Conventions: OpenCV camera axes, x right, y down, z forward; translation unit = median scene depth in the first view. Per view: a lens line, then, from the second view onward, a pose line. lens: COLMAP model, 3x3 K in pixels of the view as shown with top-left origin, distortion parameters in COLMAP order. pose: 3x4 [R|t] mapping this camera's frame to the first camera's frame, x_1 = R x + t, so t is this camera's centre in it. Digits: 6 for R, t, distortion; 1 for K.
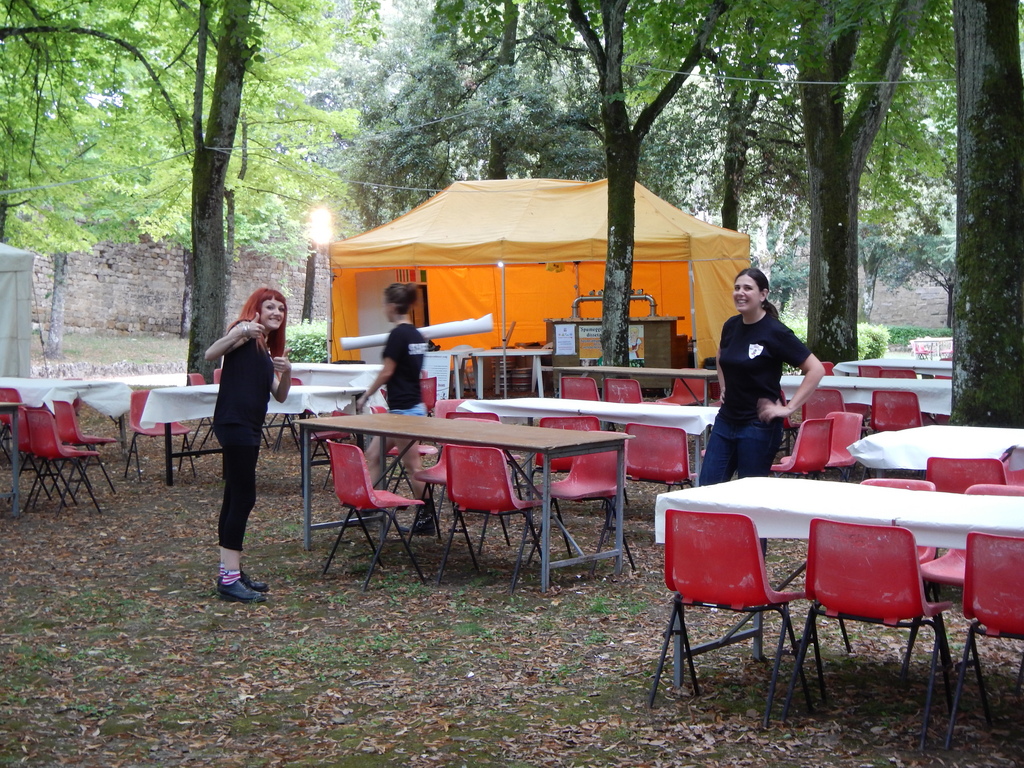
lens RADIAL K [[1793.7, 0, 510.5], [0, 1793.7, 388.6], [0, 0, 1]] dist [-0.035348, 0.000000]
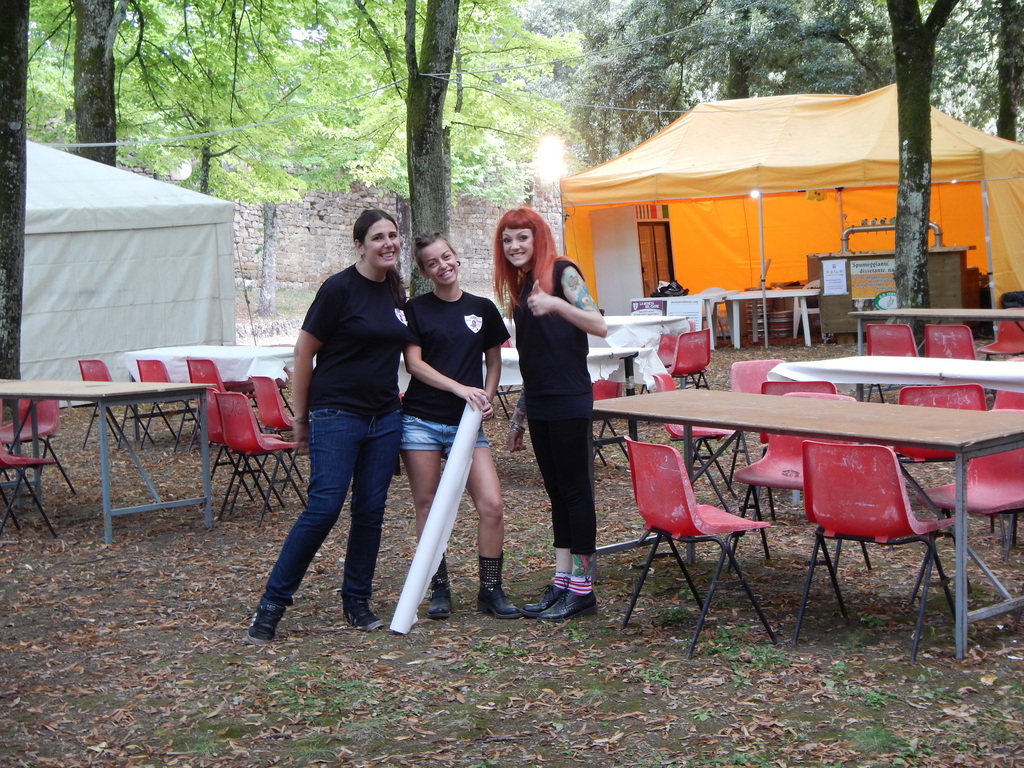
lens RADIAL K [[1793.7, 0, 511.7], [0, 1793.7, 383.2], [0, 0, 1]] dist [-0.035348, 0.000000]
pose [[0.992556, -0.029562, -0.118147, -0.023834], [0.032978, 0.999090, 0.027065, -0.004710], [0.117240, -0.030760, 0.992627, 0.115448]]
